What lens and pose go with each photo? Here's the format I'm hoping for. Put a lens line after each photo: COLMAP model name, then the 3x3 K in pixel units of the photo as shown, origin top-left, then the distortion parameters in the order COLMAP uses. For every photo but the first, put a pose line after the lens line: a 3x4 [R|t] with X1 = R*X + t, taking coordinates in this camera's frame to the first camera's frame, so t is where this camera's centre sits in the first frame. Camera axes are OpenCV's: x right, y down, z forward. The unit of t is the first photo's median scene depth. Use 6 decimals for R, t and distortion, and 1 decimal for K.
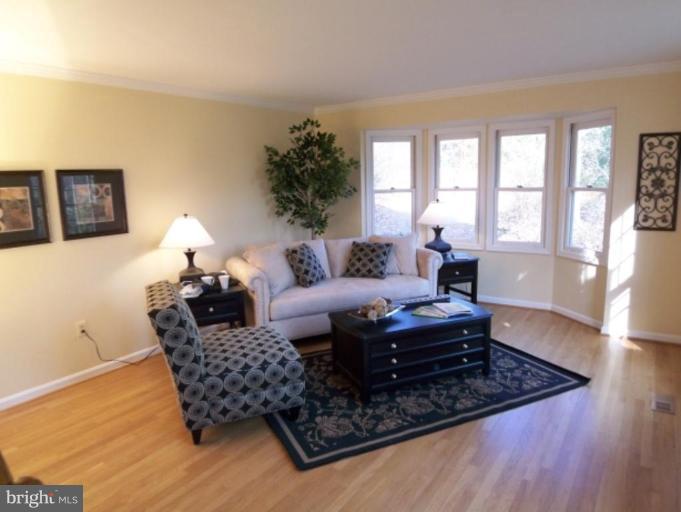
lens RADIAL K [[461.6, 0, 338.3], [0, 461.6, 251.6], [0, 0, 1]] dist [-0.016621, -0.016331]
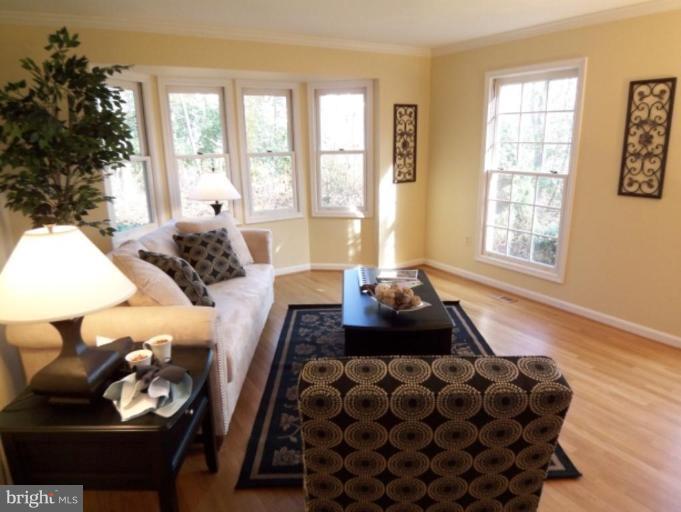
lens RADIAL K [[461.6, 0, 340.4], [0, 461.6, 257.5], [0, 0, 1]] dist [-0.016621, -0.016331]
pose [[0.438372, -0.212066, 0.873417, -0.553822], [0.154022, 0.975116, 0.159454, -0.075089], [-0.885498, 0.064626, 0.460127, 0.574760]]
